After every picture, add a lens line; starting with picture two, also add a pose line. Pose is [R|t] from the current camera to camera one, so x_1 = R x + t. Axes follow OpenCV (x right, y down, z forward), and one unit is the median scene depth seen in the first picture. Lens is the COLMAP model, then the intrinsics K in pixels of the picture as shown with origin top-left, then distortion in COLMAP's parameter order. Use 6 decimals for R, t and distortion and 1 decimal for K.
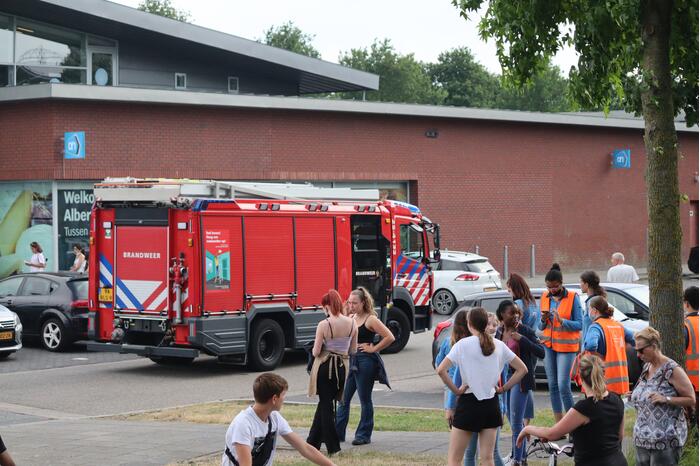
lens RADIAL K [[1914.2, 0, 350.0], [0, 1914.2, 233.0], [0, 0, 1]] dist [-0.395622, 0.021556]
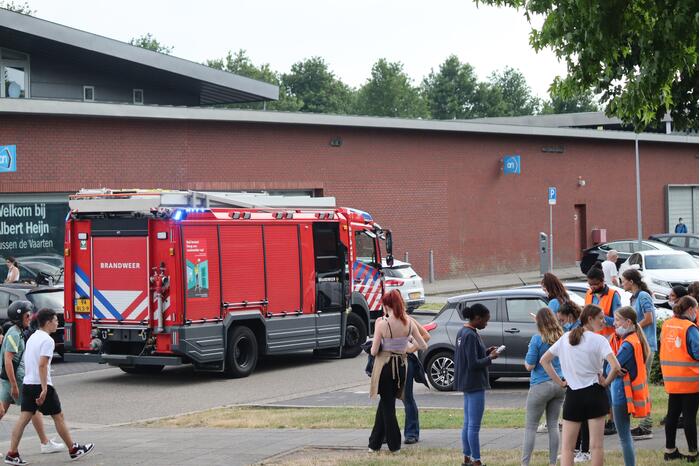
lens RADIAL K [[1914.2, 0, 350.0], [0, 1914.2, 233.0], [0, 0, 1]] dist [-0.395622, 0.021556]
pose [[0.995197, -0.017857, 0.096254, -0.082500], [0.018412, 0.999819, -0.004882, 0.001613], [-0.096150, 0.006630, 0.995345, -0.013524]]
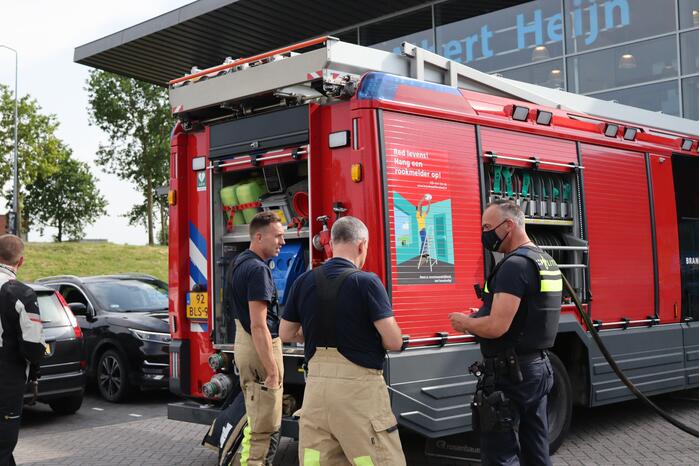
lens RADIAL K [[986.2, 0, 321.6], [0, 986.2, 233.6], [0, 0, 1]] dist [-0.039451, 0.009658]
pose [[0.979963, -0.036493, -0.195808, -0.046395], [0.025005, 0.997835, -0.060829, 0.029951], [0.197604, 0.054714, 0.978754, 0.747421]]
